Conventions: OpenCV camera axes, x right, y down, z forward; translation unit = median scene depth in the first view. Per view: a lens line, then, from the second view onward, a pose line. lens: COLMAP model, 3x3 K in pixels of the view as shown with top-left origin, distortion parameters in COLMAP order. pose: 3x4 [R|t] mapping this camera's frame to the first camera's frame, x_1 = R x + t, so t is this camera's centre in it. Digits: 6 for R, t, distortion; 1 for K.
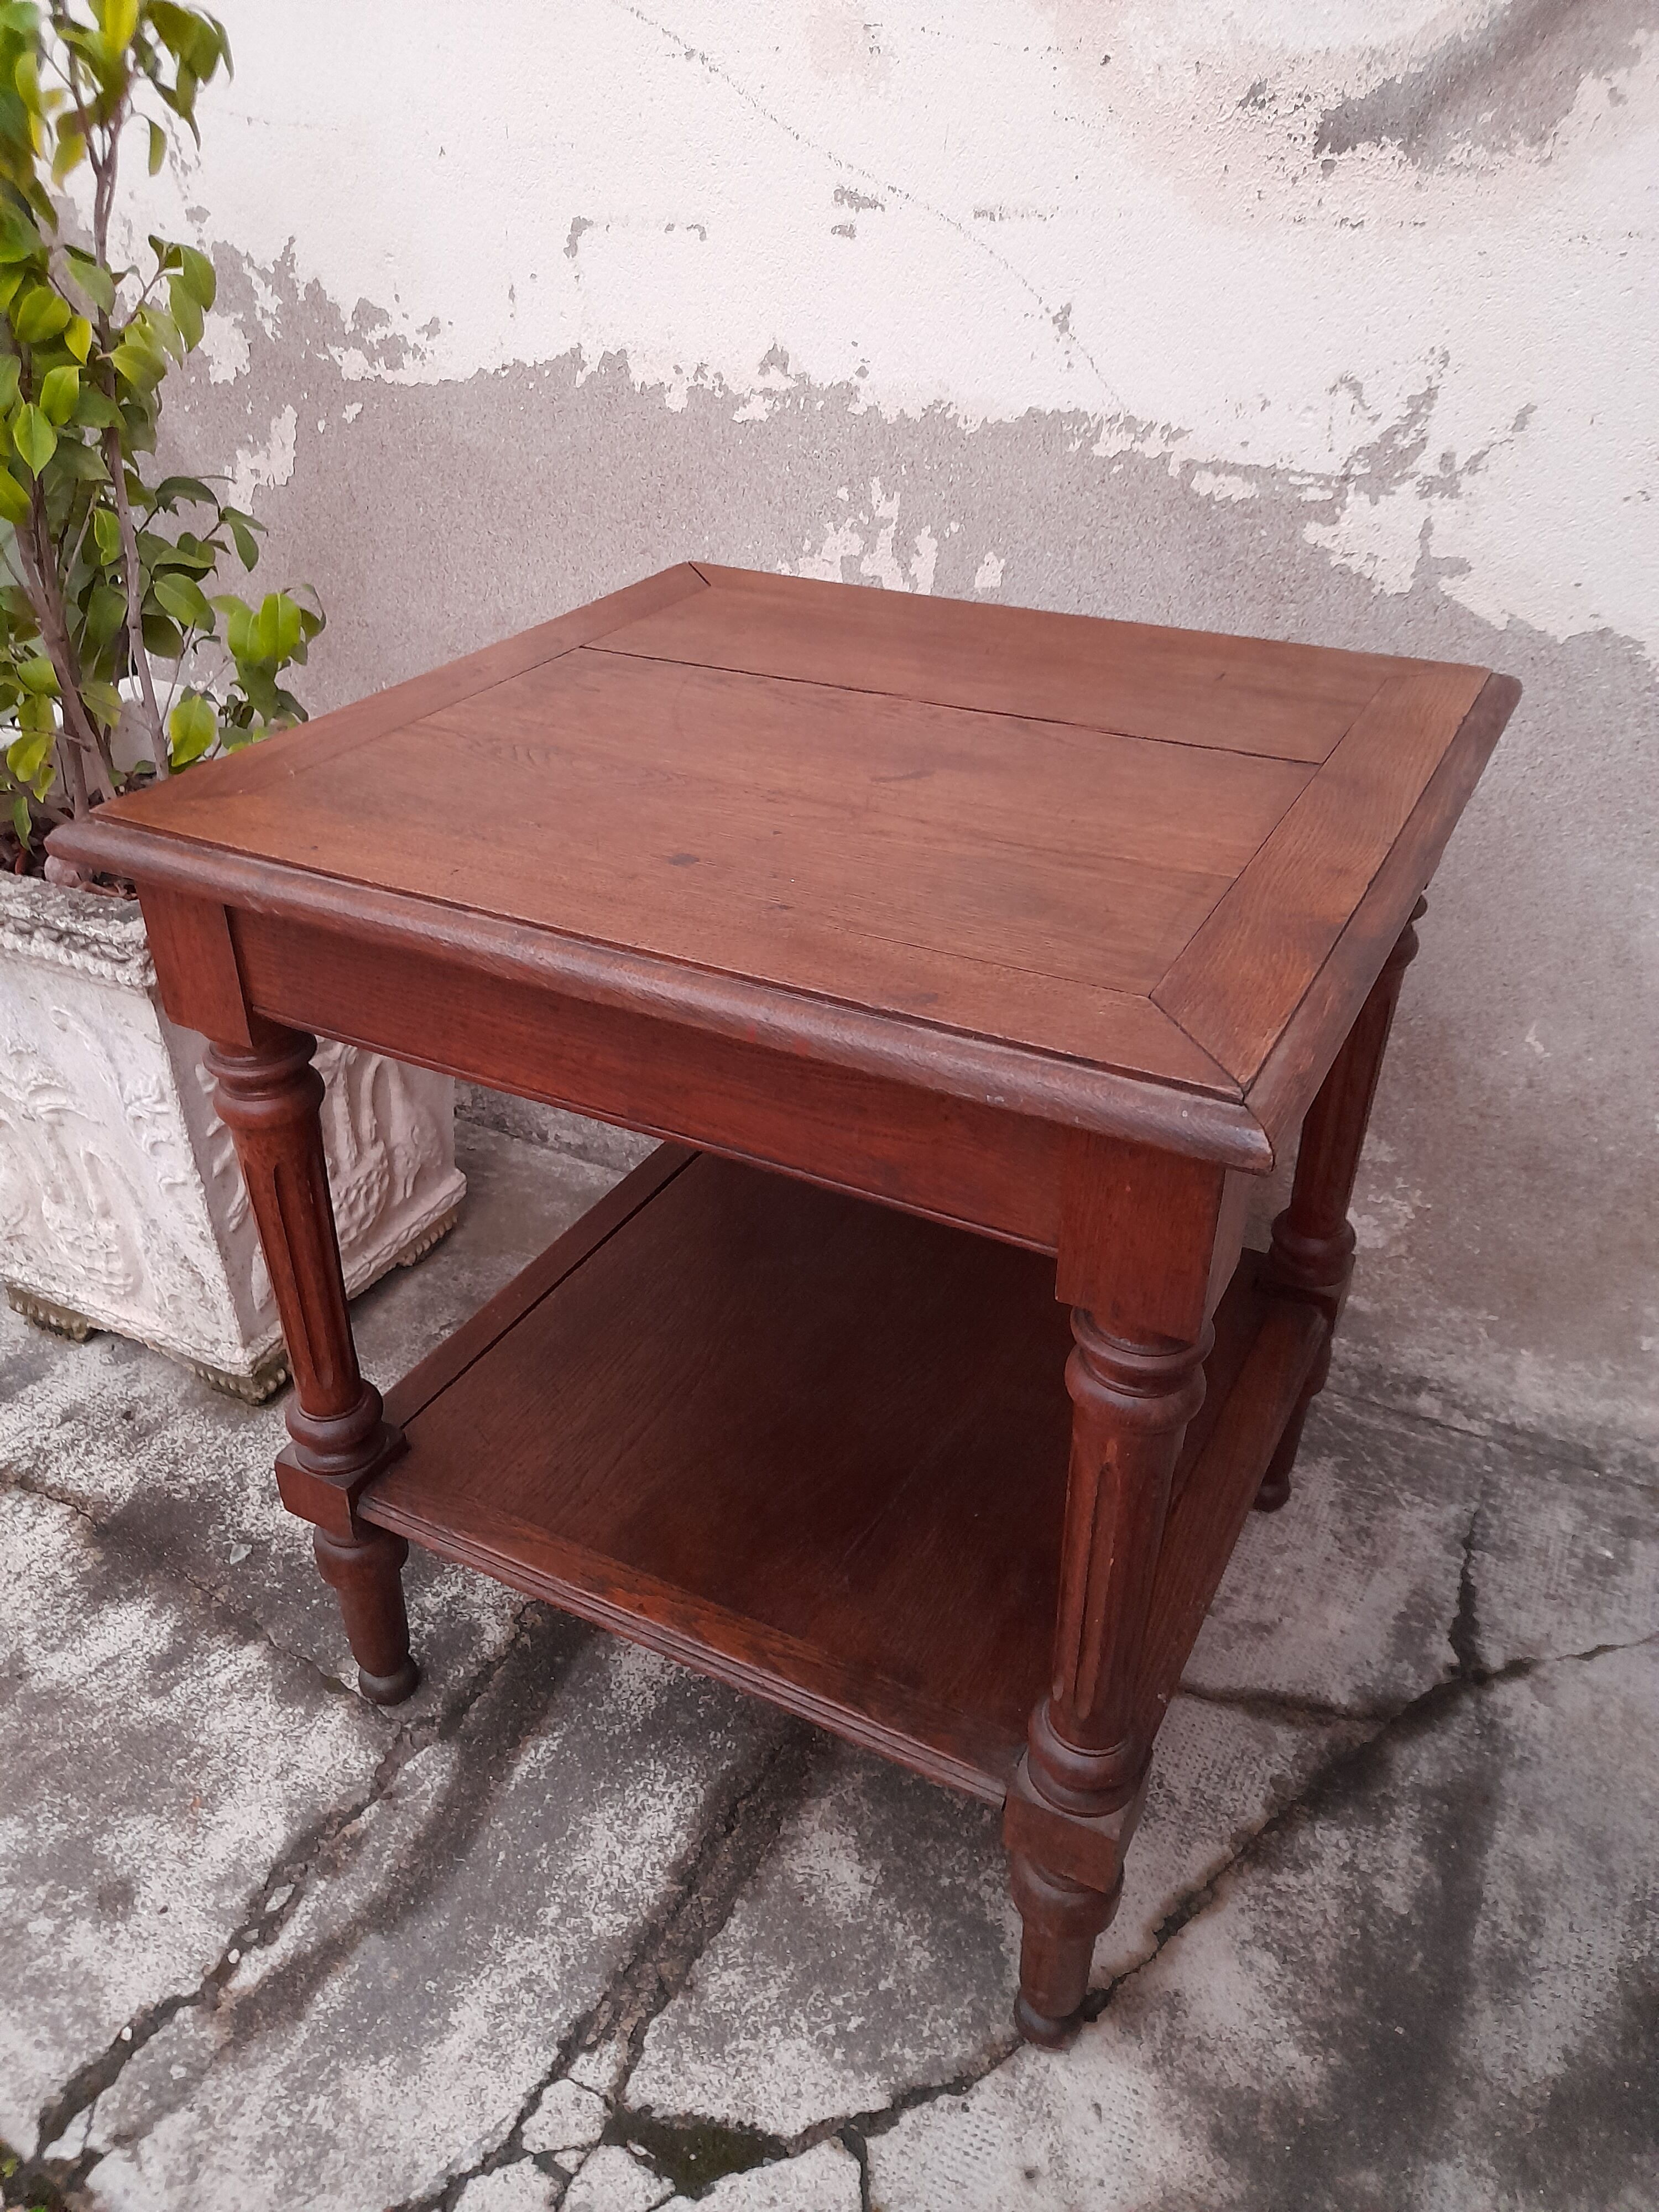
lens RADIAL K [[1628.3, 0, 805.9], [0, 1628.3, 1109.1], [0, 0, 1]] dist [0.026044, -0.019901]
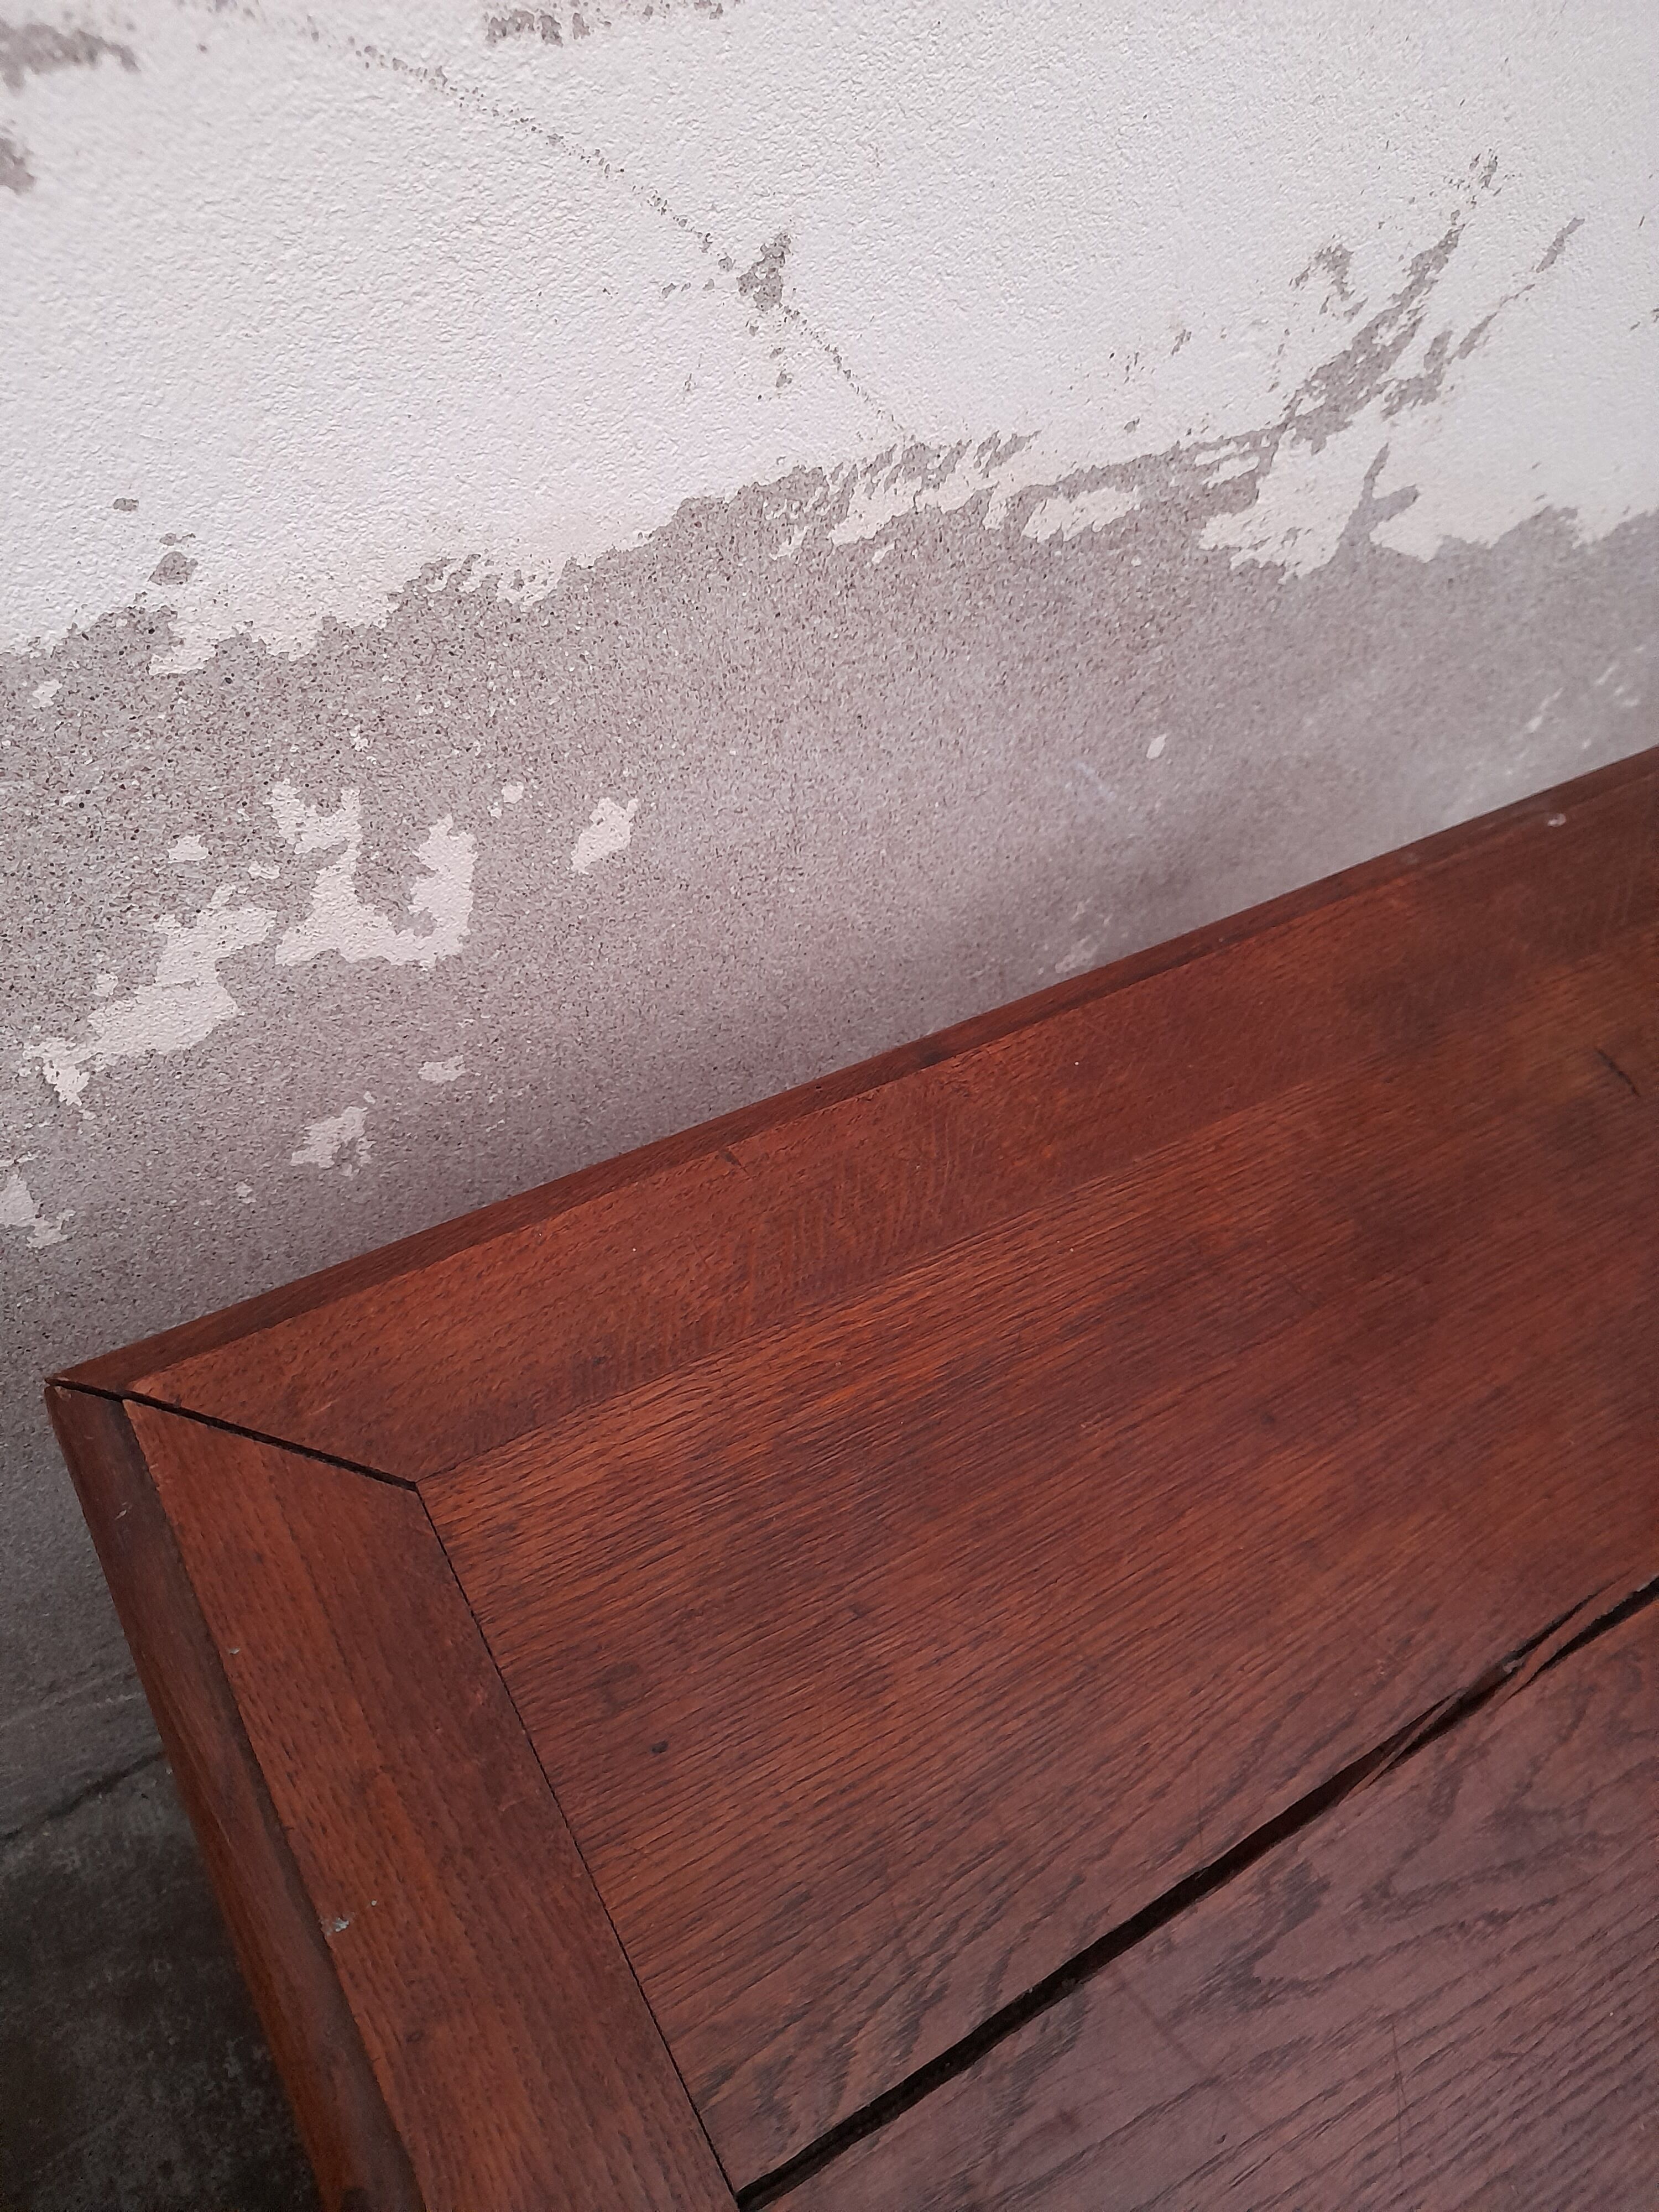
lens RADIAL K [[1628.3, 0, 818.1], [0, 1628.3, 1109.0], [0, 0, 1]] dist [0.026044, -0.019901]
pose [[0.530788, -0.663441, 0.527362, -0.144373], [0.328713, 0.734700, 0.593433, -0.570997], [-0.781161, -0.141636, 0.608052, 0.773620]]
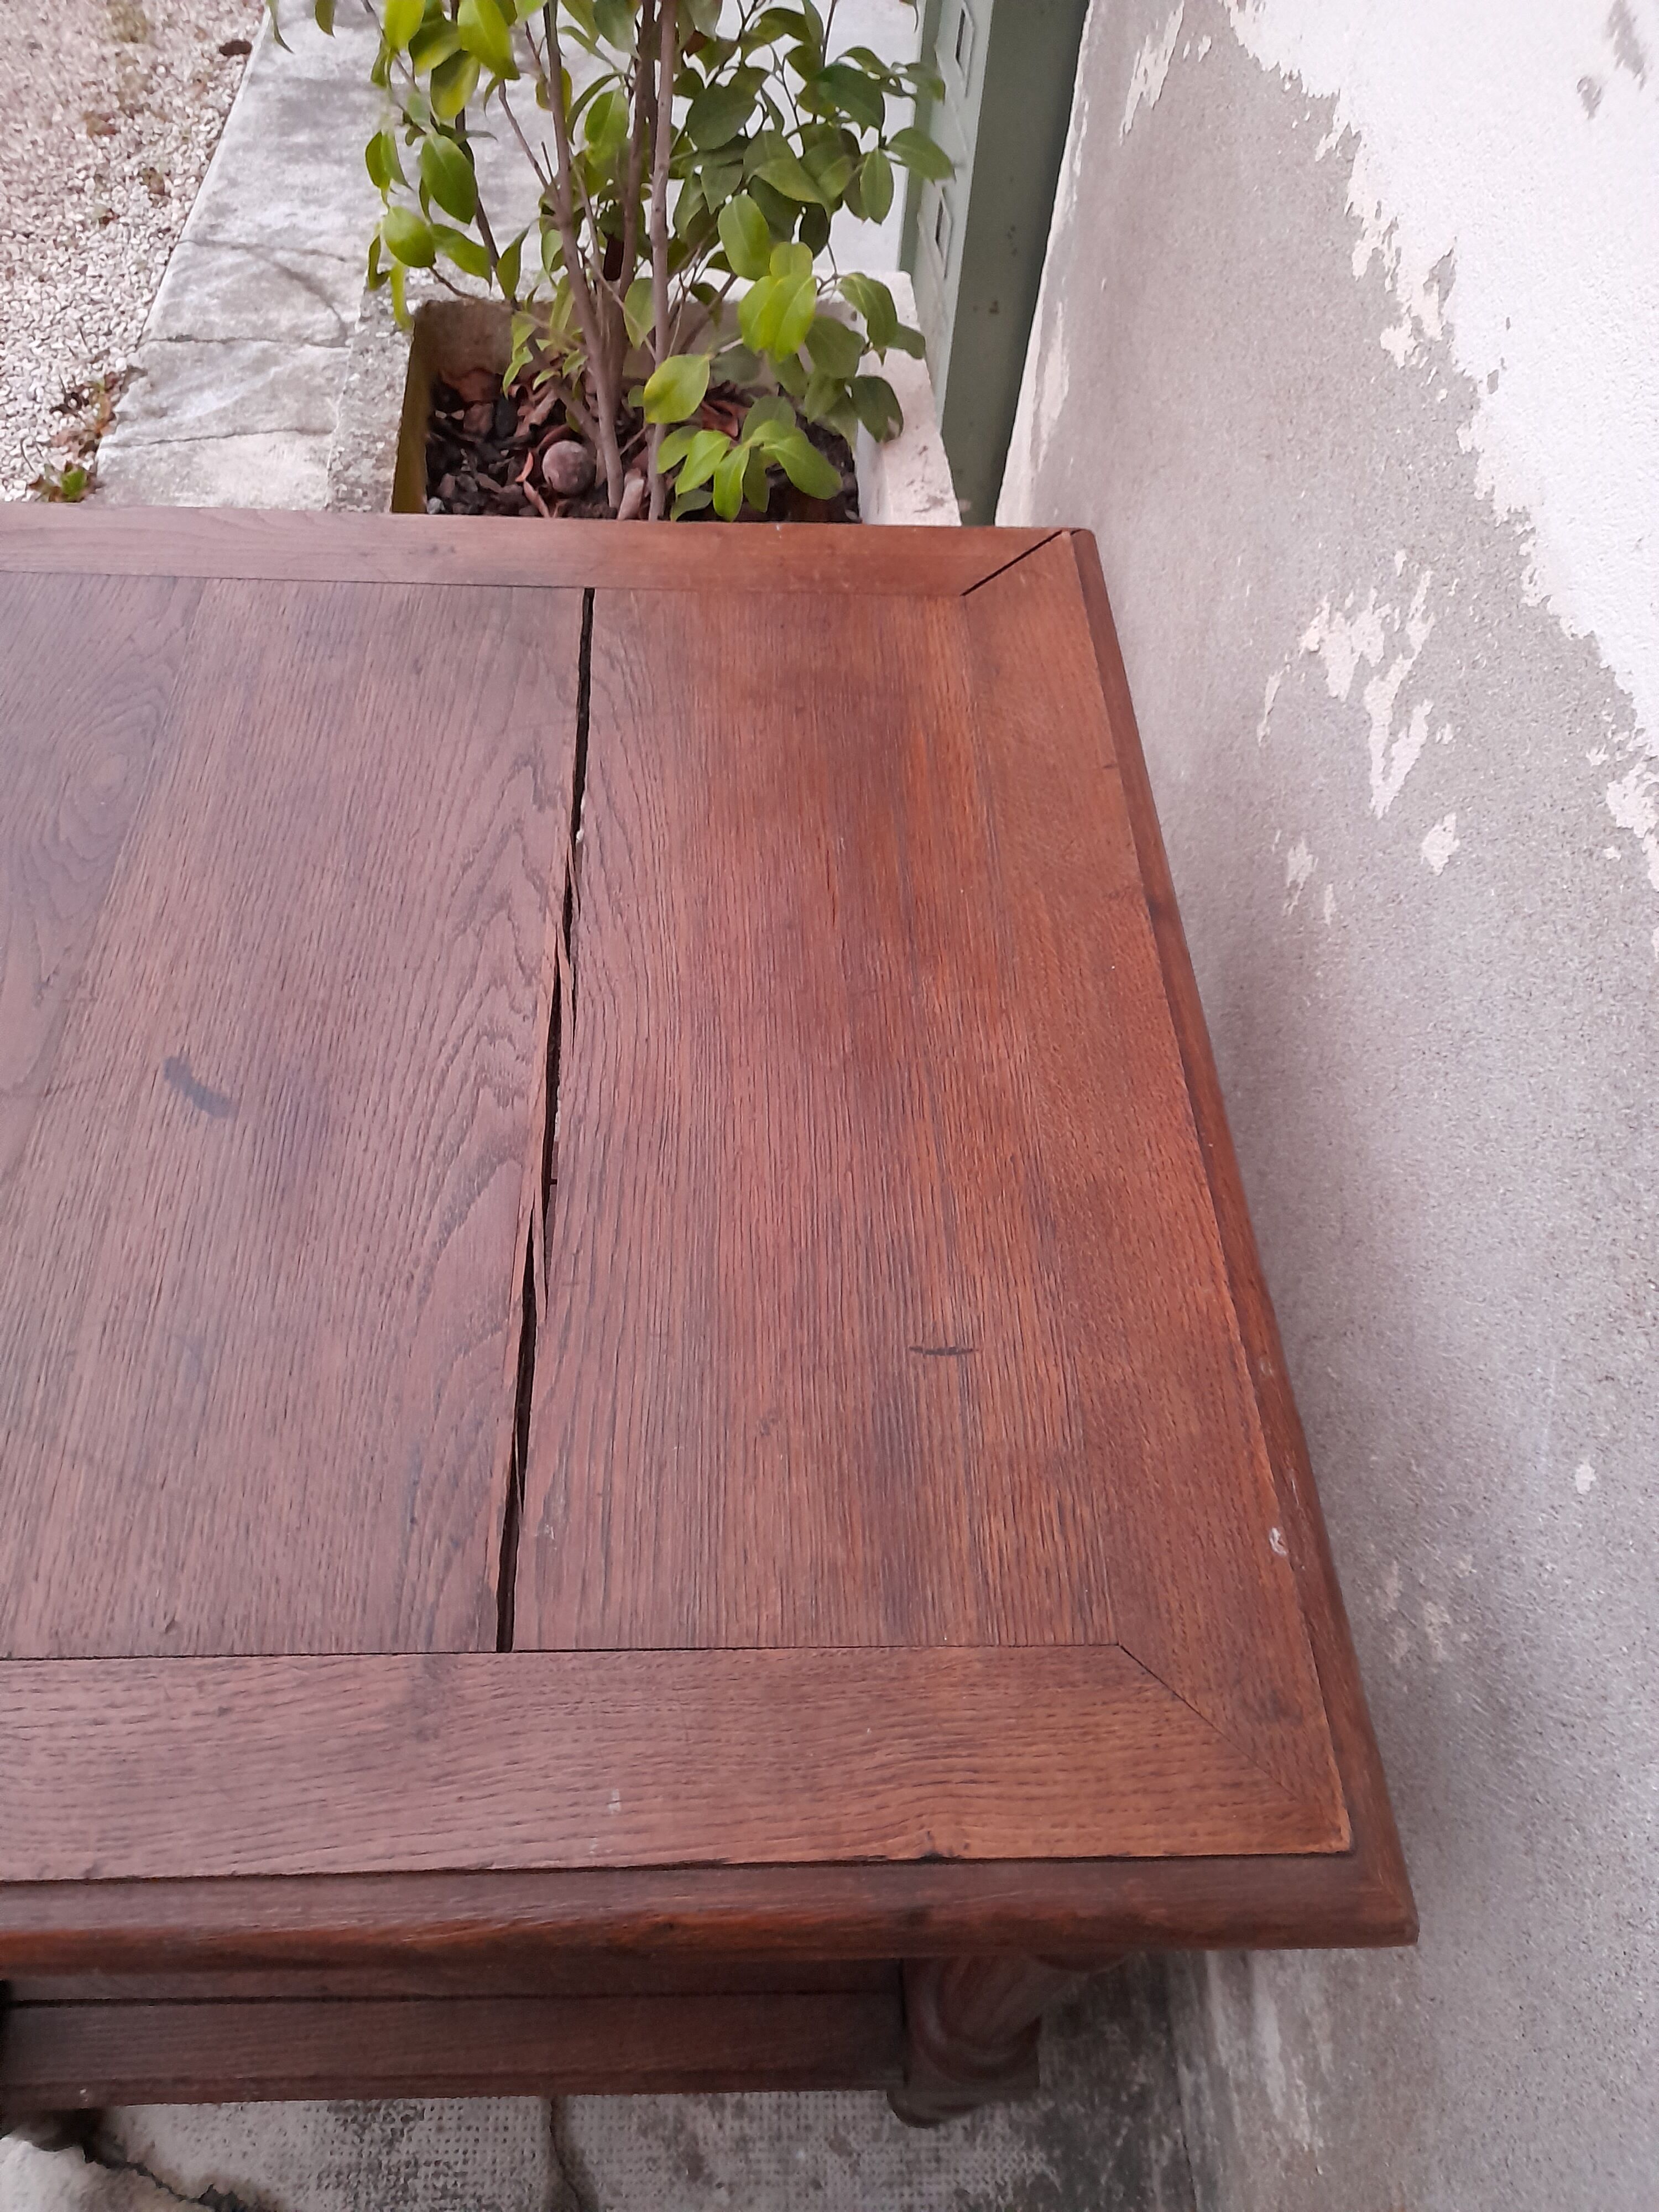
lens RADIAL K [[1628.3, 0, 814.9], [0, 1628.3, 1122.4], [0, 0, 1]] dist [0.026044, -0.019901]
pose [[0.497827, 0.706126, -0.503542, 0.383729], [-0.503921, 0.708047, 0.494705, -0.475912], [0.705856, 0.007468, 0.708316, 0.543338]]
